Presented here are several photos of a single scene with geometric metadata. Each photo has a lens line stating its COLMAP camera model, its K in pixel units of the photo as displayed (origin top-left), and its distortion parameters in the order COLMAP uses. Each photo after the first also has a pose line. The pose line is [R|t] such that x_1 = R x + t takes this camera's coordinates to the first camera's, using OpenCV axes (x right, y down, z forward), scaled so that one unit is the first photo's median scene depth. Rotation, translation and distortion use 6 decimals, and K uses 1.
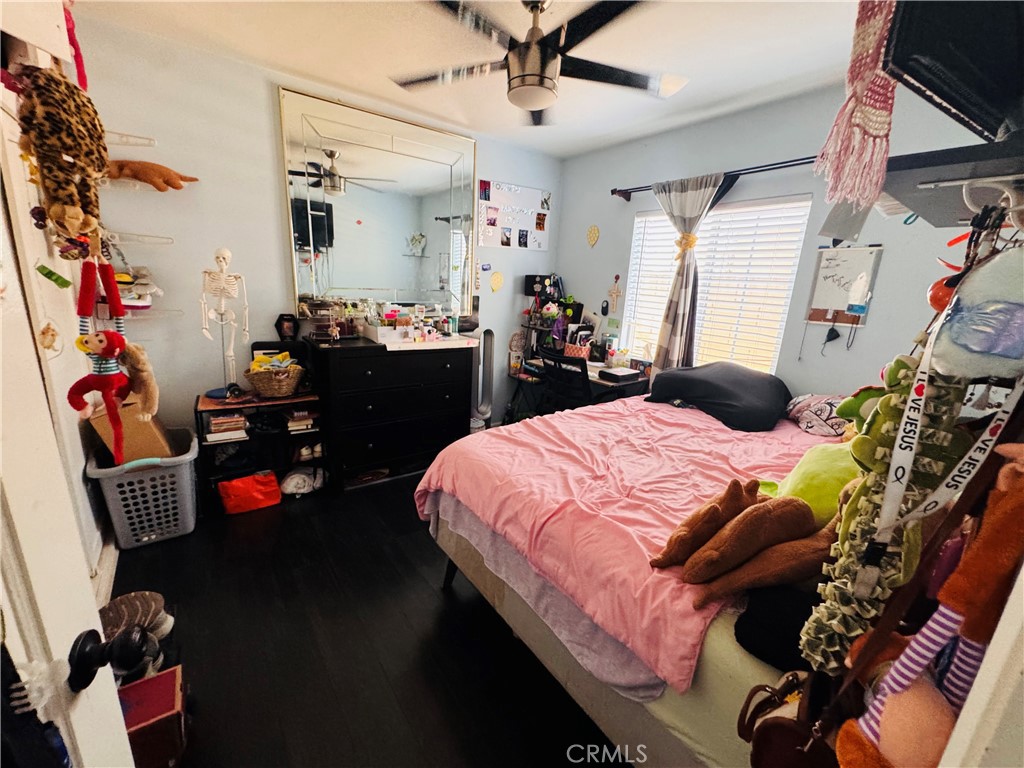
lens RADIAL K [[410.7, 0, 514.7], [0, 410.7, 383.7], [0, 0, 1]] dist [0.001784, 0.000257]
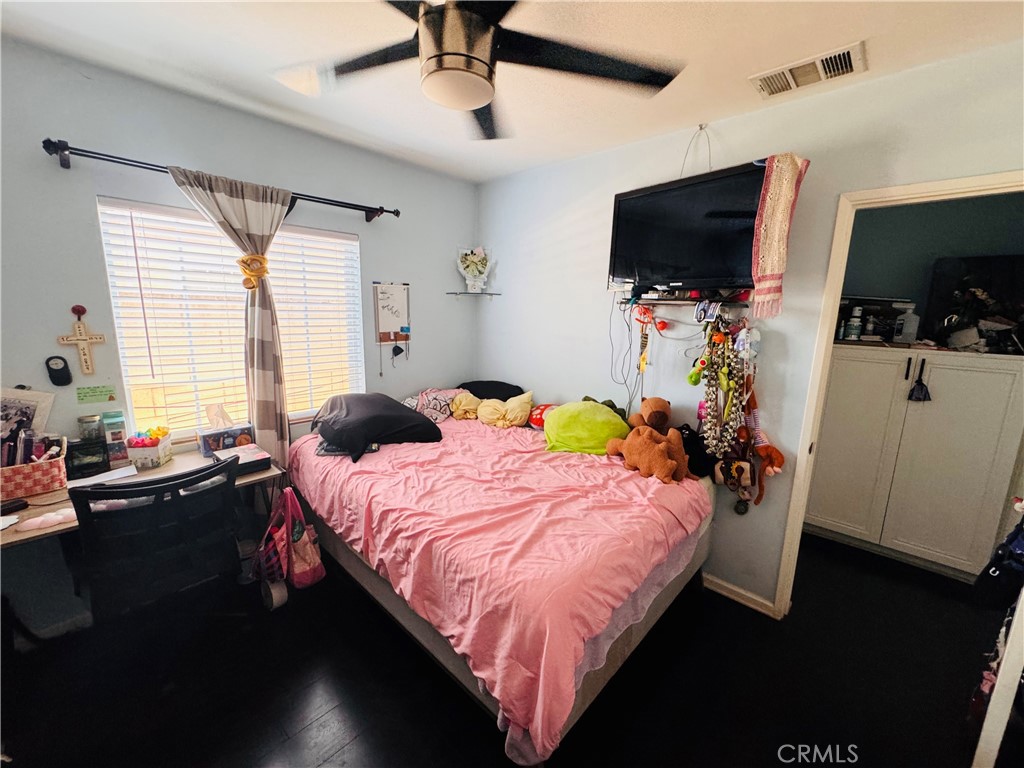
lens RADIAL K [[410.7, 0, 511.9], [0, 410.7, 381.9], [0, 0, 1]] dist [0.001784, 0.000257]
pose [[-0.164581, -0.236335, 0.957632, -0.548697], [0.205842, 0.941265, 0.267672, -0.297801], [-0.964646, 0.241175, -0.106267, 0.811208]]
